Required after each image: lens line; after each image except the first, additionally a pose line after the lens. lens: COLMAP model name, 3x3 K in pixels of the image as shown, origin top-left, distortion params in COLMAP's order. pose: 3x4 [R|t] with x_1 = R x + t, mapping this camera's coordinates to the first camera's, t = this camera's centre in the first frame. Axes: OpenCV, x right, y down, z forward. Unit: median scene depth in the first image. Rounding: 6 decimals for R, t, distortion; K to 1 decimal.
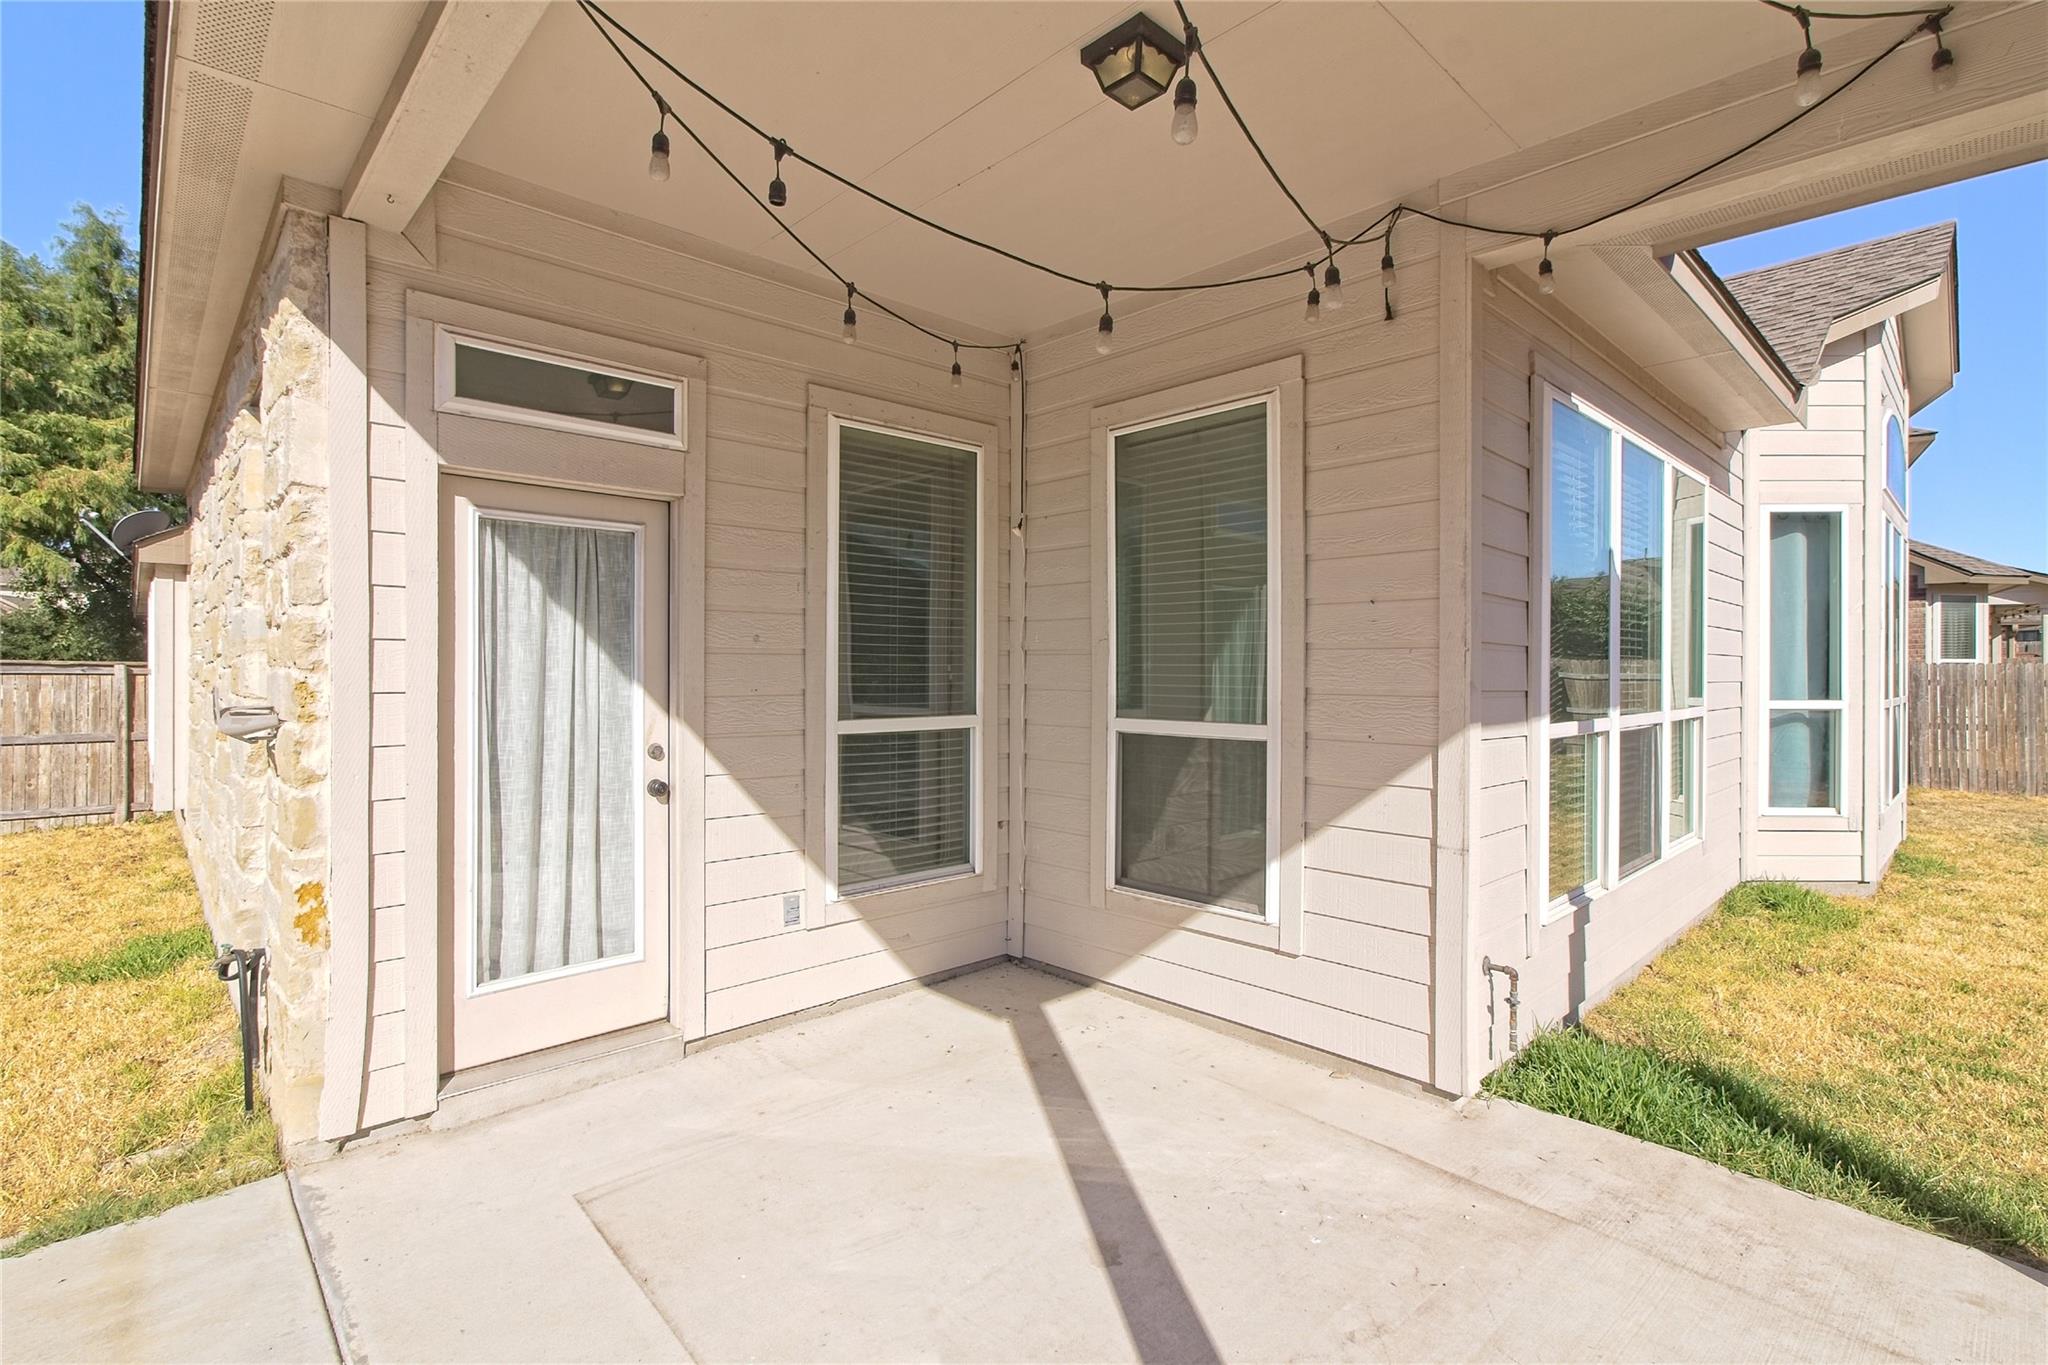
lens RADIAL K [[945.0, 0, 1025.9], [0, 945.0, 671.1], [0, 0, 1]] dist [-0.004050, 0.000063]
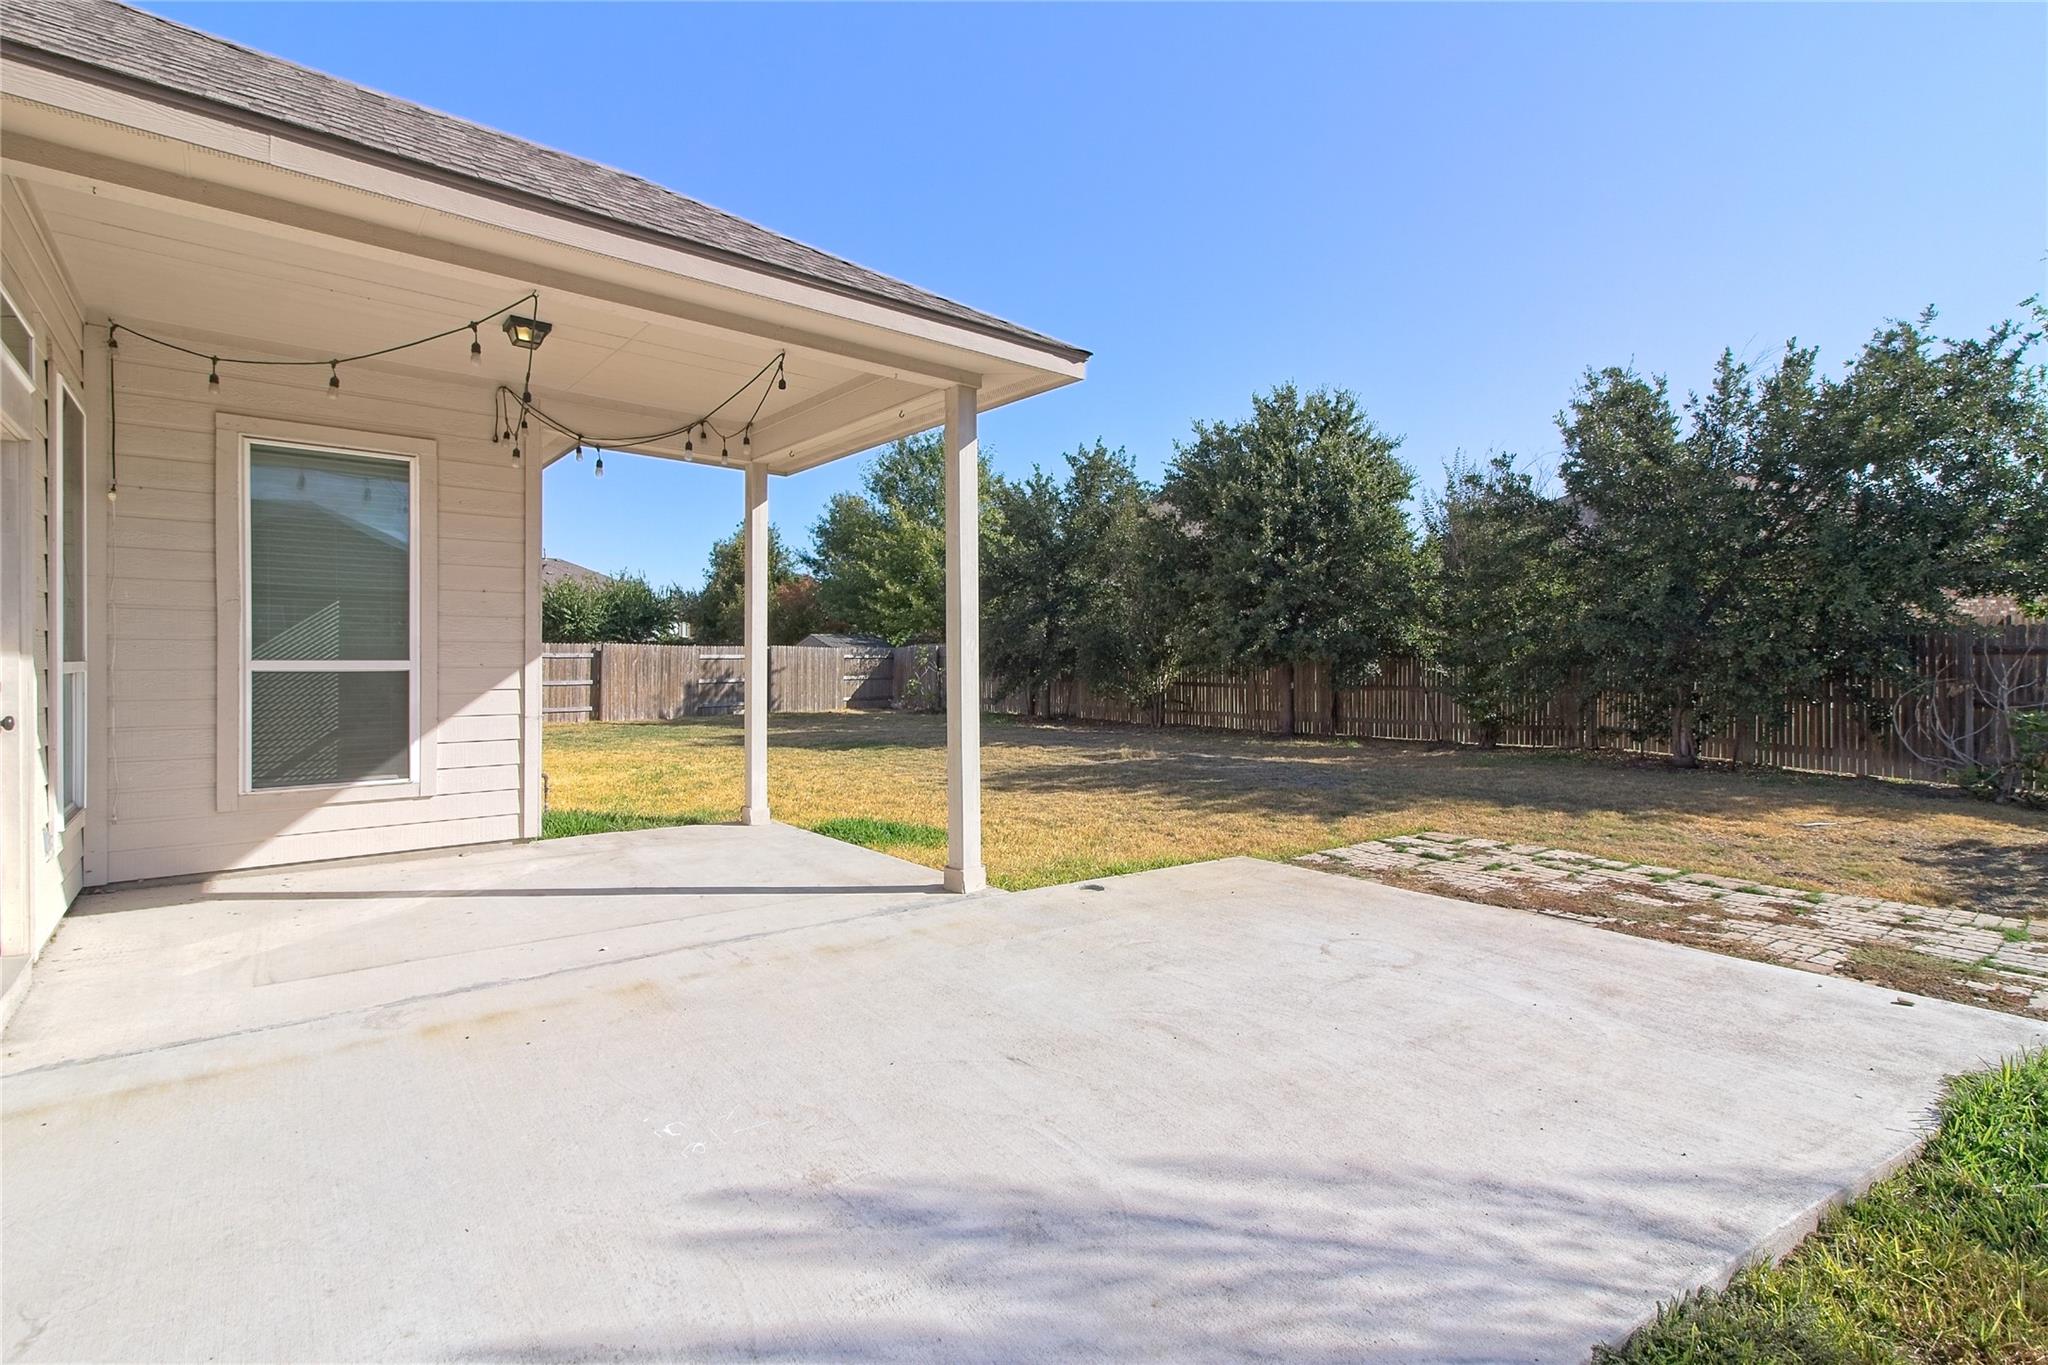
lens RADIAL K [[945.0, 0, 1025.9], [0, 945.0, 671.1], [0, 0, 1]] dist [-0.004050, 0.000063]
pose [[0.059264, -0.013597, 0.998150, -1.300224], [-0.000478, 0.999907, 0.013650, 0.052455], [-0.998242, -0.001286, 0.059252, -0.158284]]
